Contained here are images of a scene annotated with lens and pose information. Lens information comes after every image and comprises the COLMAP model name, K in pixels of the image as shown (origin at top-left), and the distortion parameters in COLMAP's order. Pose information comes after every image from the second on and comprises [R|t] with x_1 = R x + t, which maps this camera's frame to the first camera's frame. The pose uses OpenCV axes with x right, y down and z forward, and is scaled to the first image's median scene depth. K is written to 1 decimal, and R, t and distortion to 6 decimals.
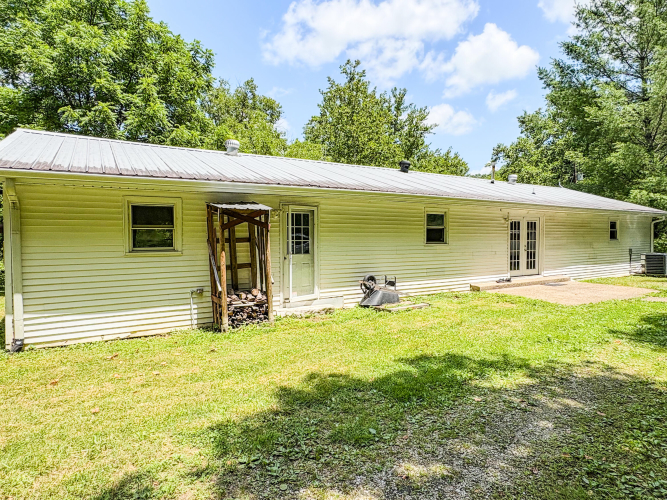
lens RADIAL K [[388.2, 0, 330.7], [0, 388.2, 250.3], [0, 0, 1]] dist [-0.001575, -0.000394]
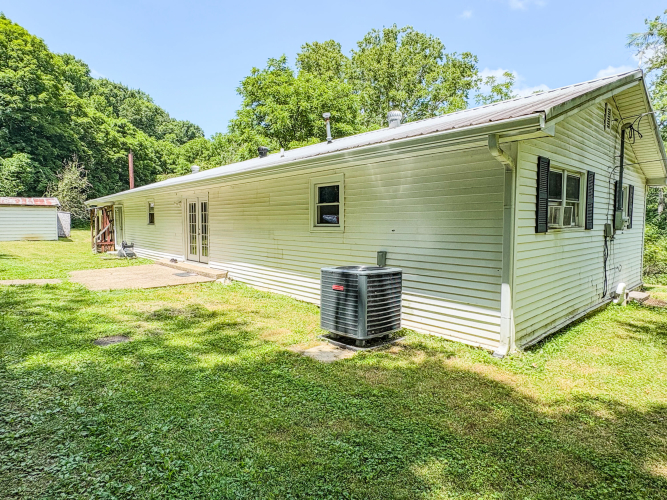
lens RADIAL K [[388.2, 0, 330.7], [0, 388.2, 250.3], [0, 0, 1]] dist [-0.001575, -0.000394]
pose [[0.207795, 0.089763, -0.974045, 1.327333], [-0.017006, 0.995962, 0.088155, -0.044051], [0.978025, -0.001754, 0.208482, 1.016842]]
